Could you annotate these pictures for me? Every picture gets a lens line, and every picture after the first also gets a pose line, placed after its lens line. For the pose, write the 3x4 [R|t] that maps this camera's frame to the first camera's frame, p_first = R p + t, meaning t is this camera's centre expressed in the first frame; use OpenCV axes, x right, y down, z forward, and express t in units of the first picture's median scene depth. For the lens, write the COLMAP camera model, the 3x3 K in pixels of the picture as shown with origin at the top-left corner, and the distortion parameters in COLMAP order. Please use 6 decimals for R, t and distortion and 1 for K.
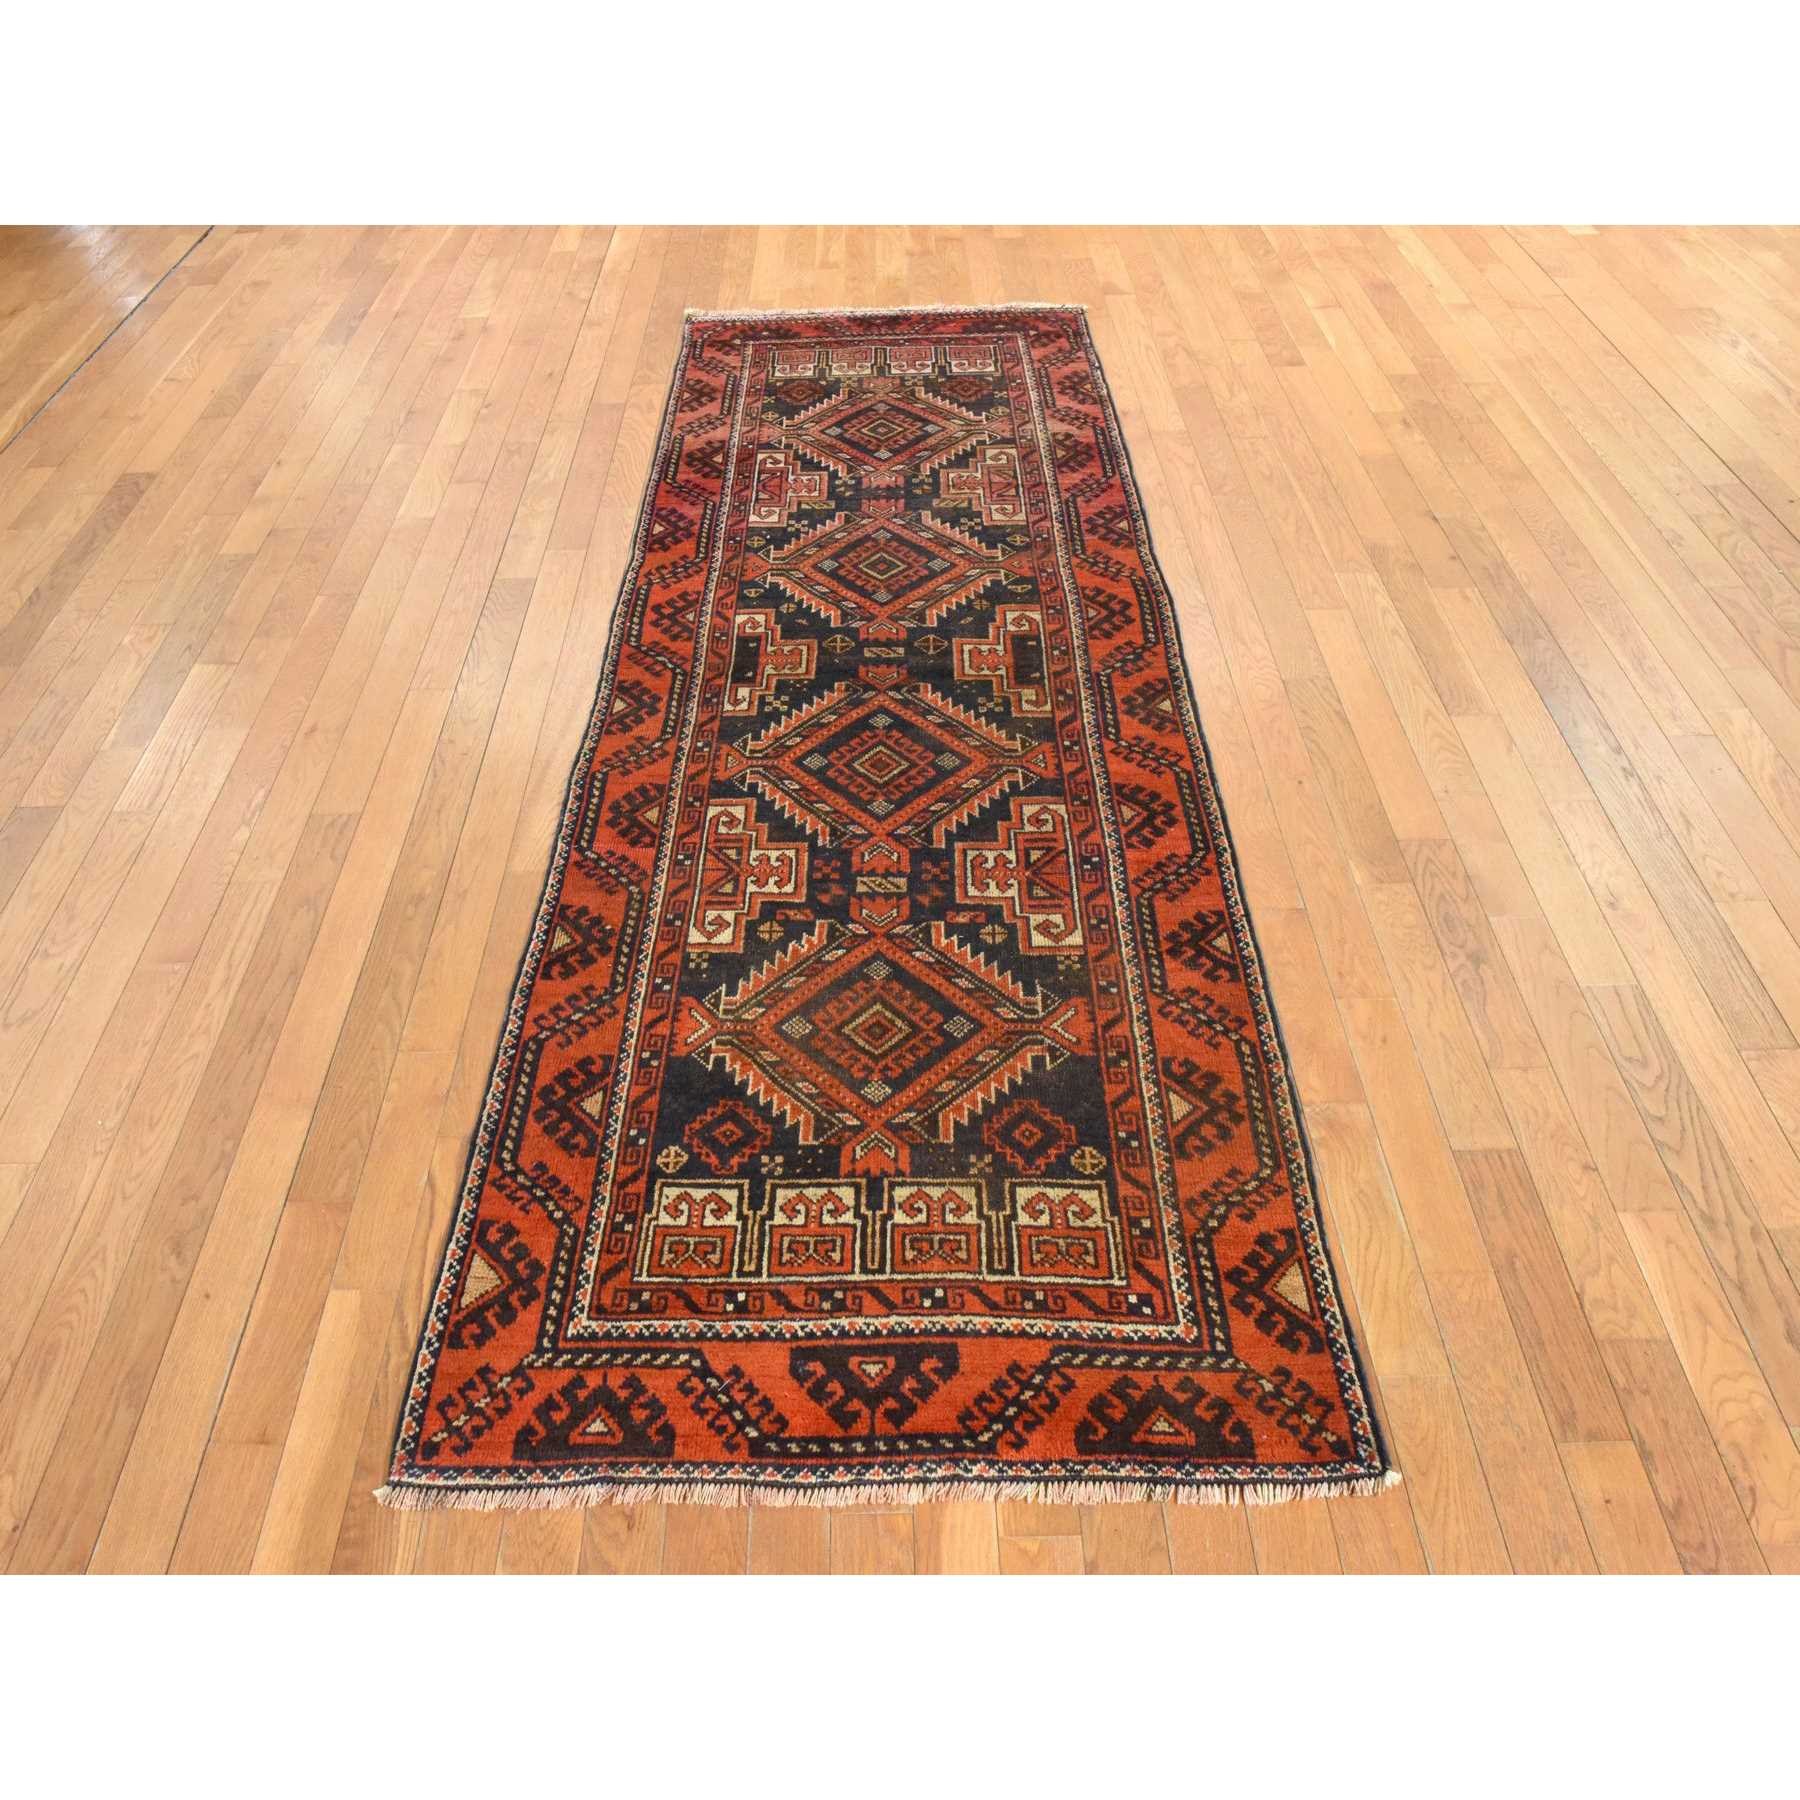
lens RADIAL K [[1859.8, 0, 900.0], [0, 1859.8, 900.0], [0, 0, 1]] dist [-0.061051, -0.006488]
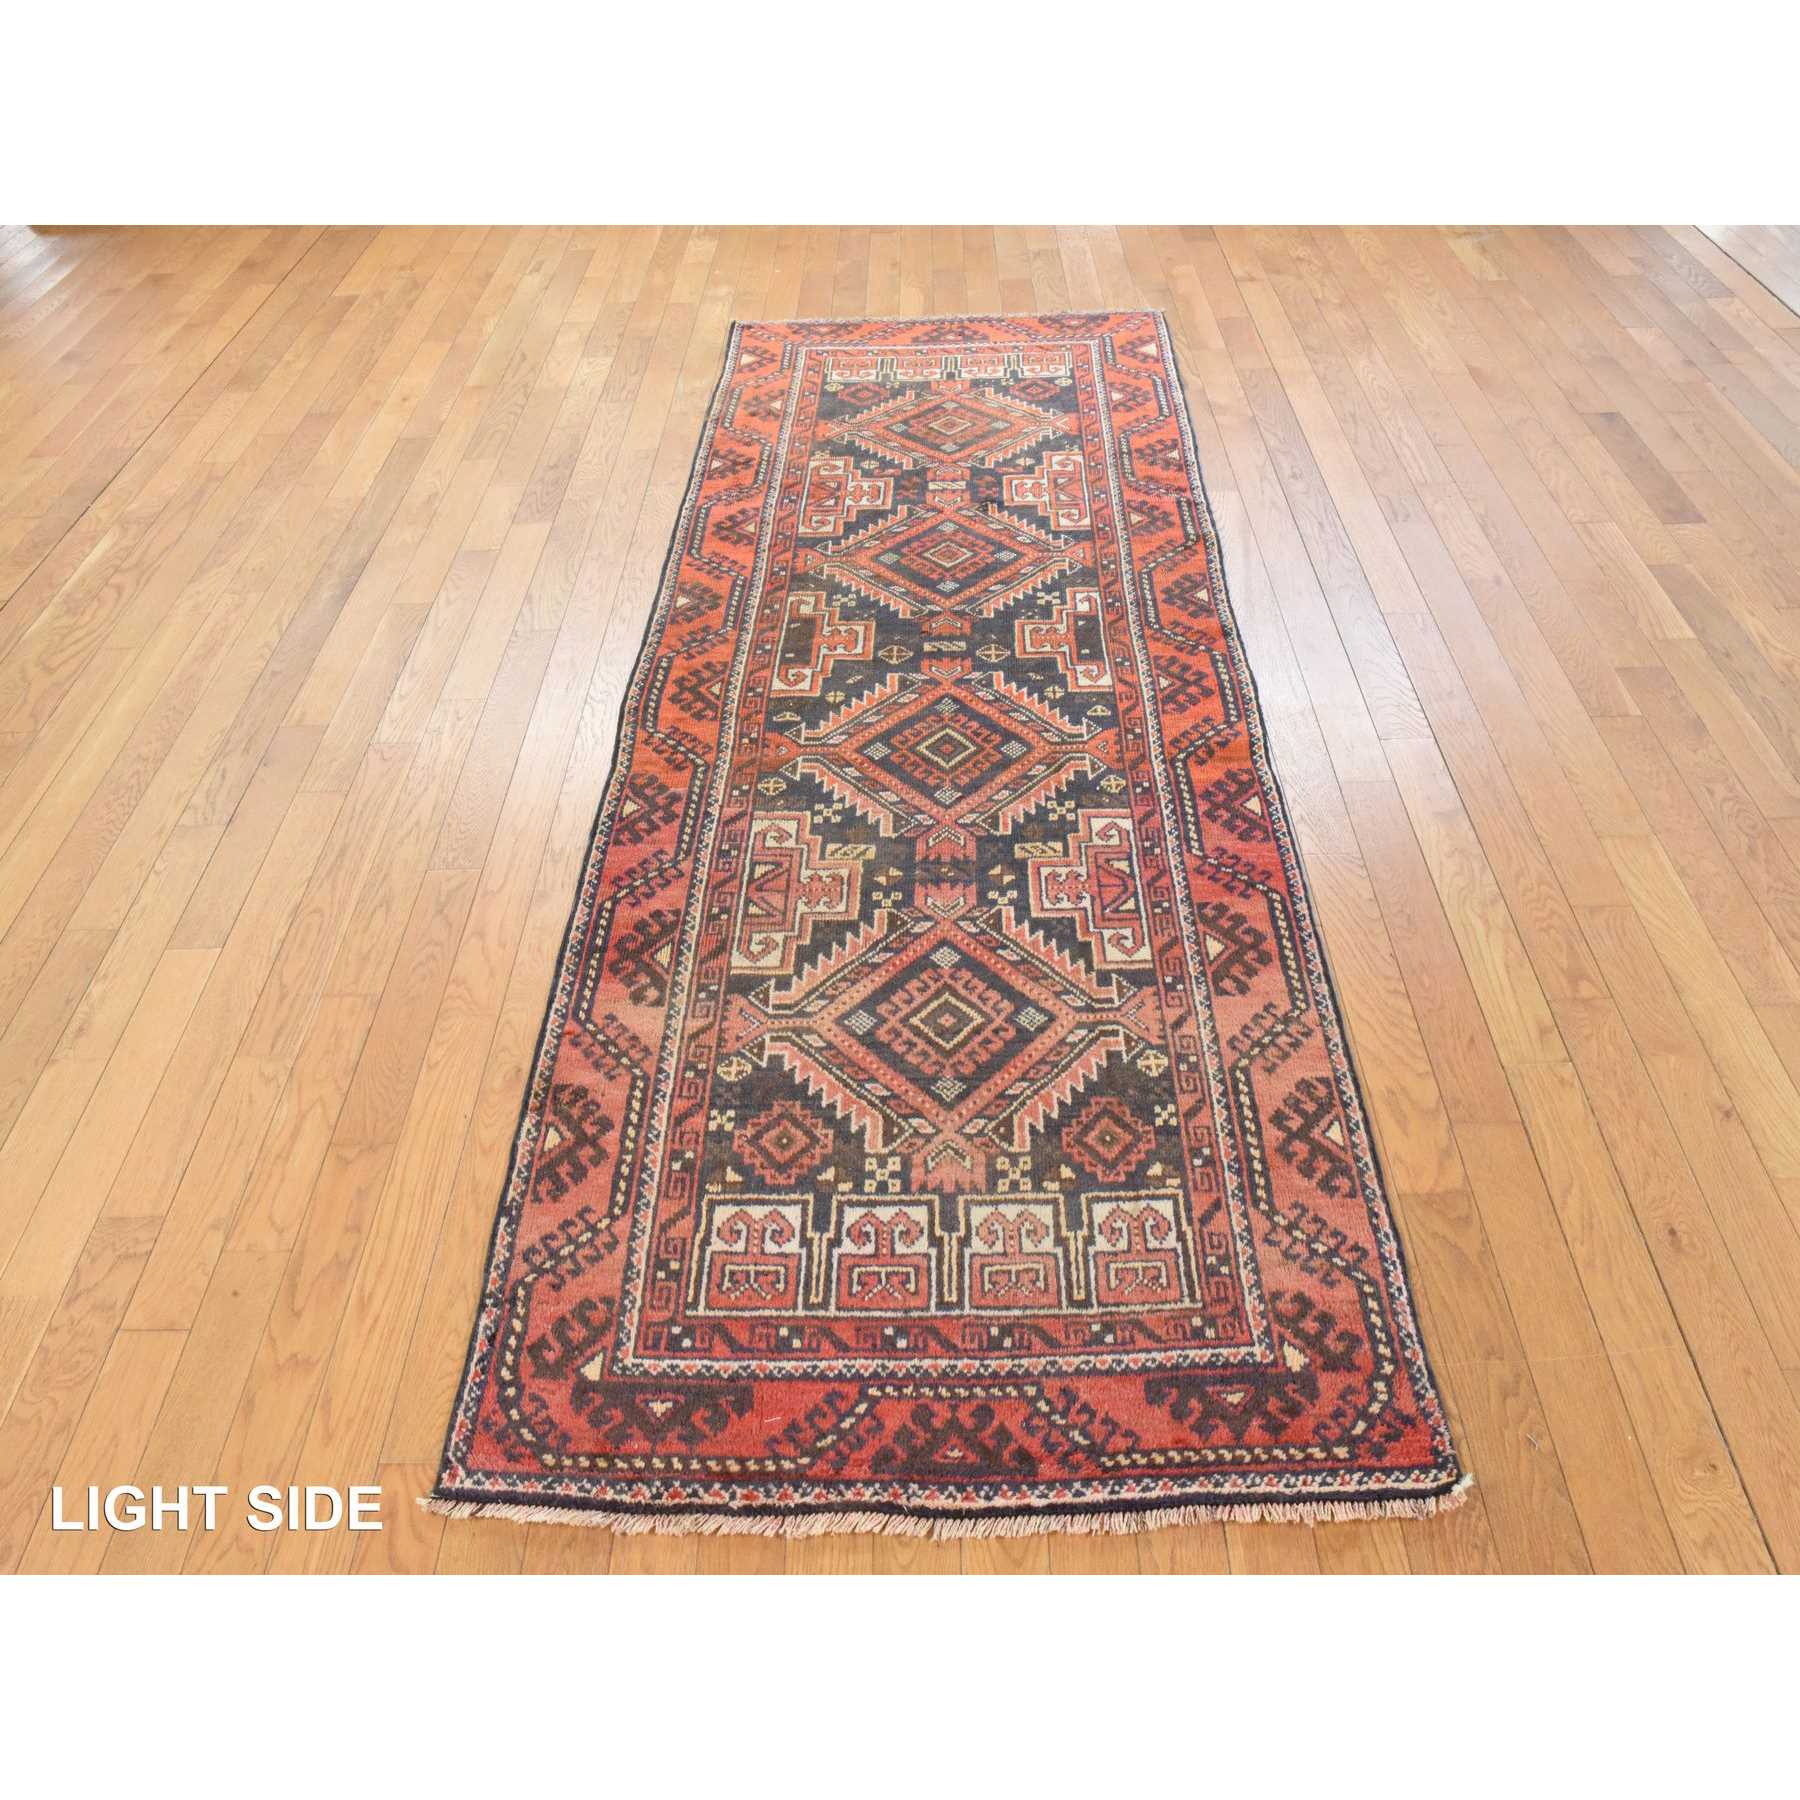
lens RADIAL K [[1859.8, 0, 900.0], [0, 1859.8, 900.0], [0, 0, 1]] dist [-0.061051, -0.006488]
pose [[-0.996446, 0.047885, 0.069306, -0.048851], [0.080131, 0.285003, 0.955171, -1.083687], [0.025986, 0.957330, -0.287827, 1.497300]]
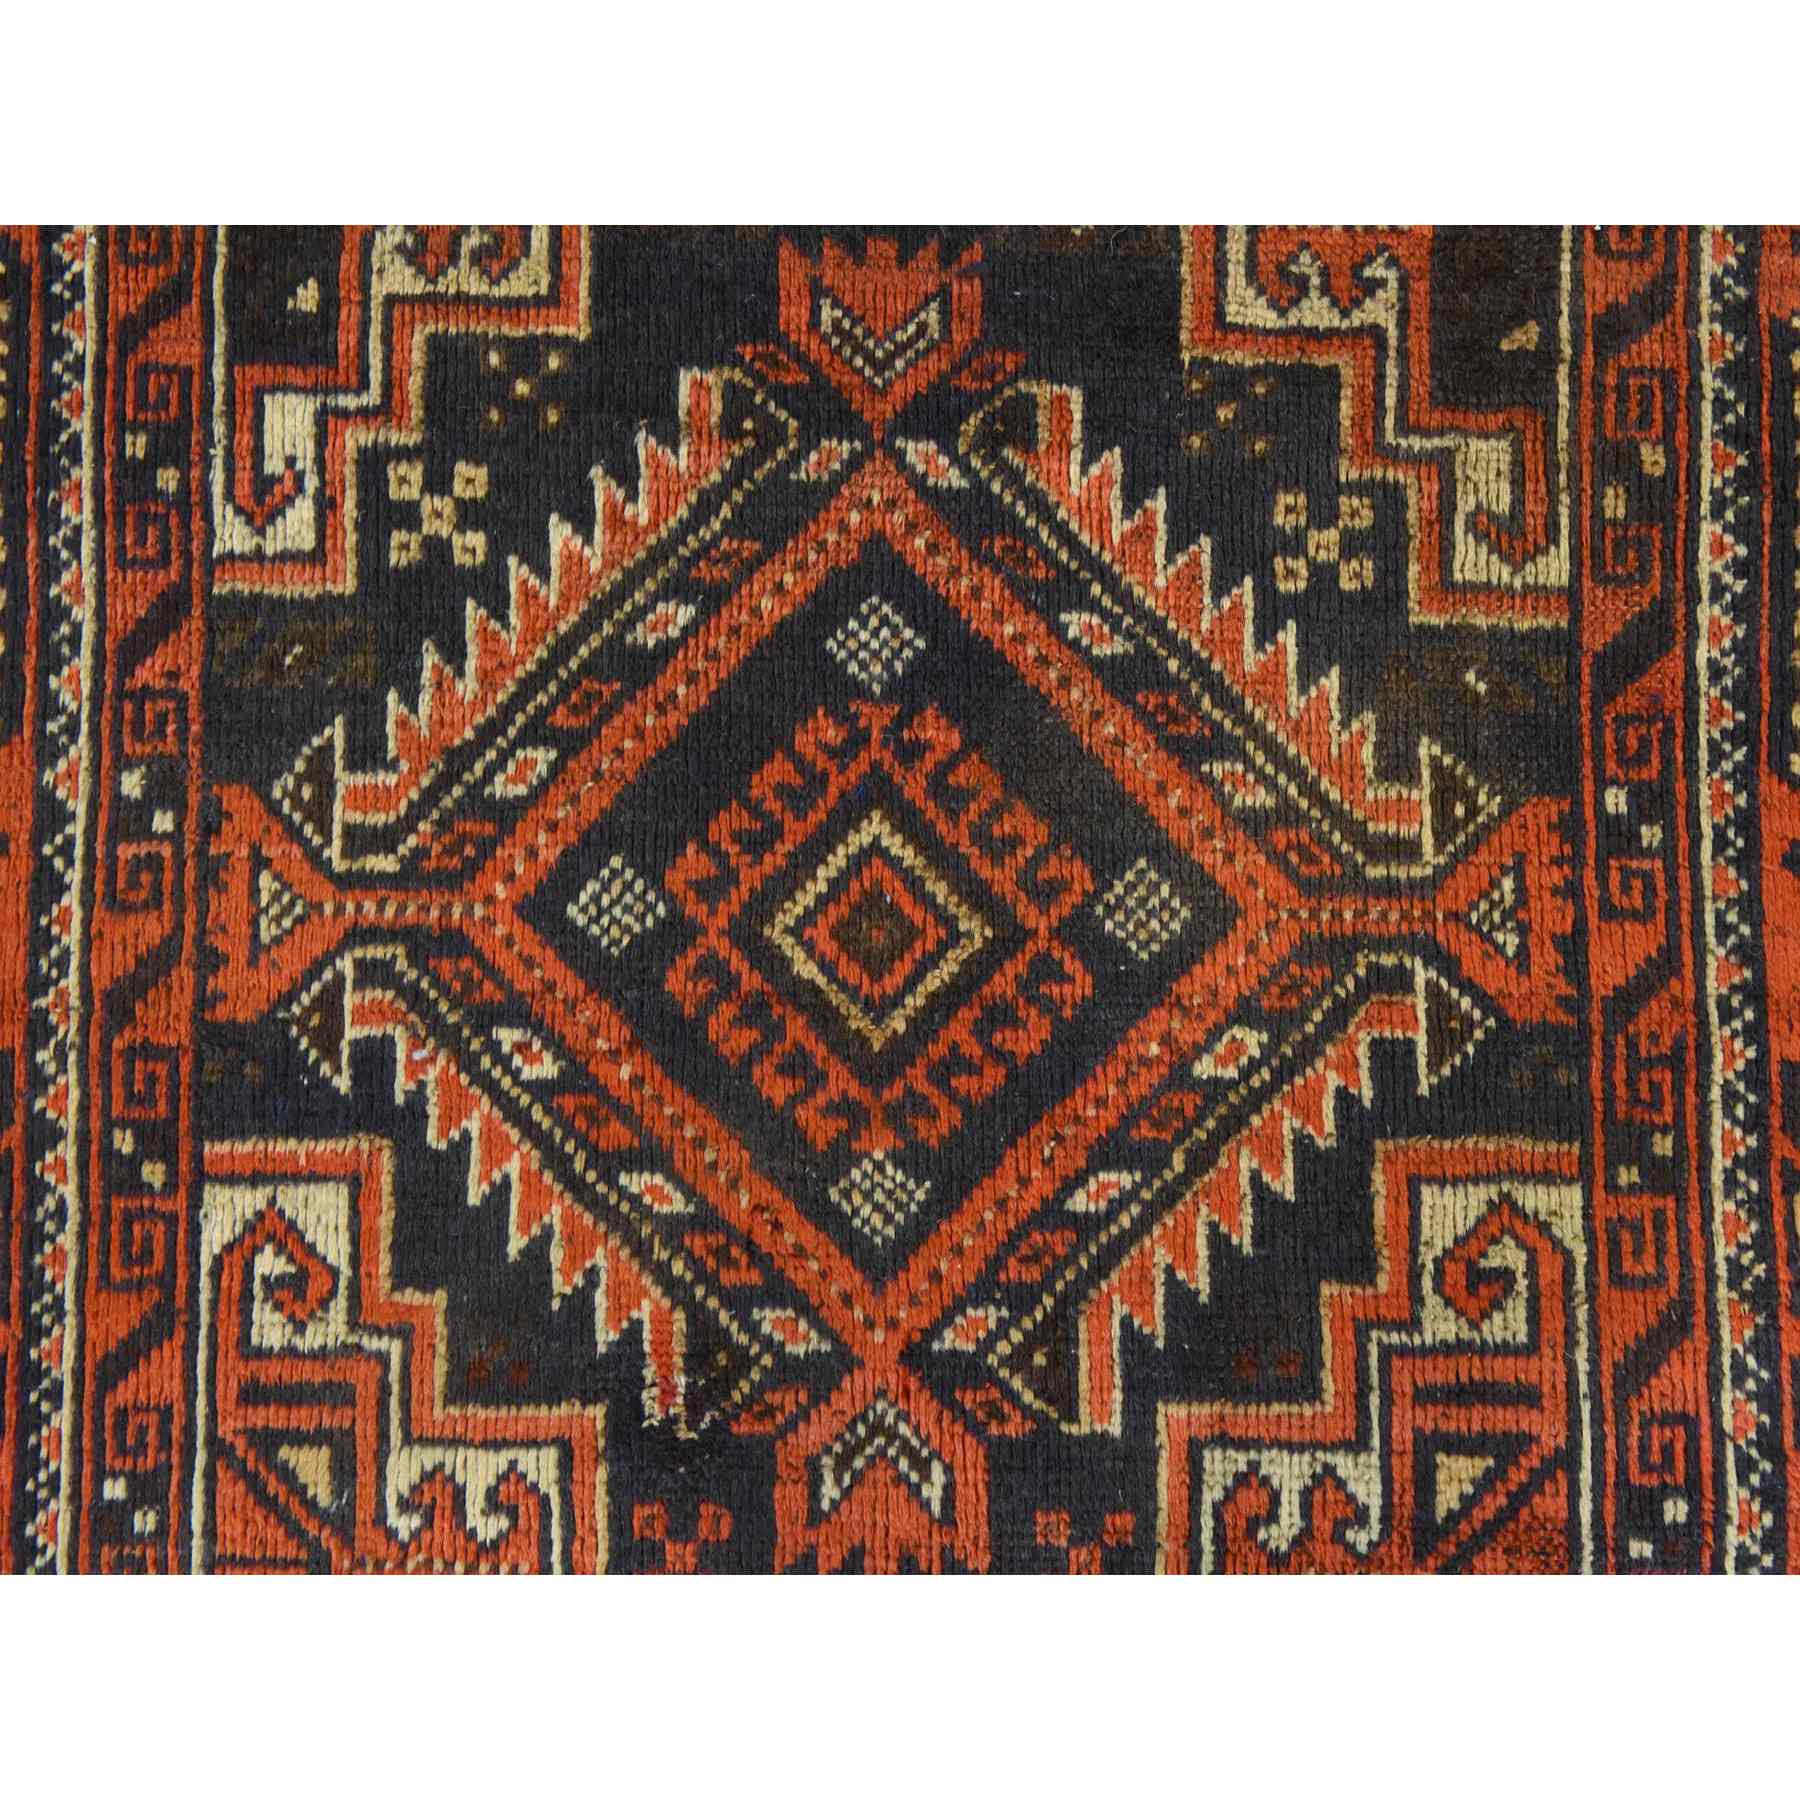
lens RADIAL K [[2764.0, 0, 900.0], [0, 2764.0, 900.0], [0, 0, 1]] dist [0.029814, 0.506769]
pose [[0.997813, -0.001823, 0.066068, -0.031313], [-0.048382, 0.660873, 0.748936, -0.348426], [-0.045028, -0.750495, 0.659340, 0.738730]]
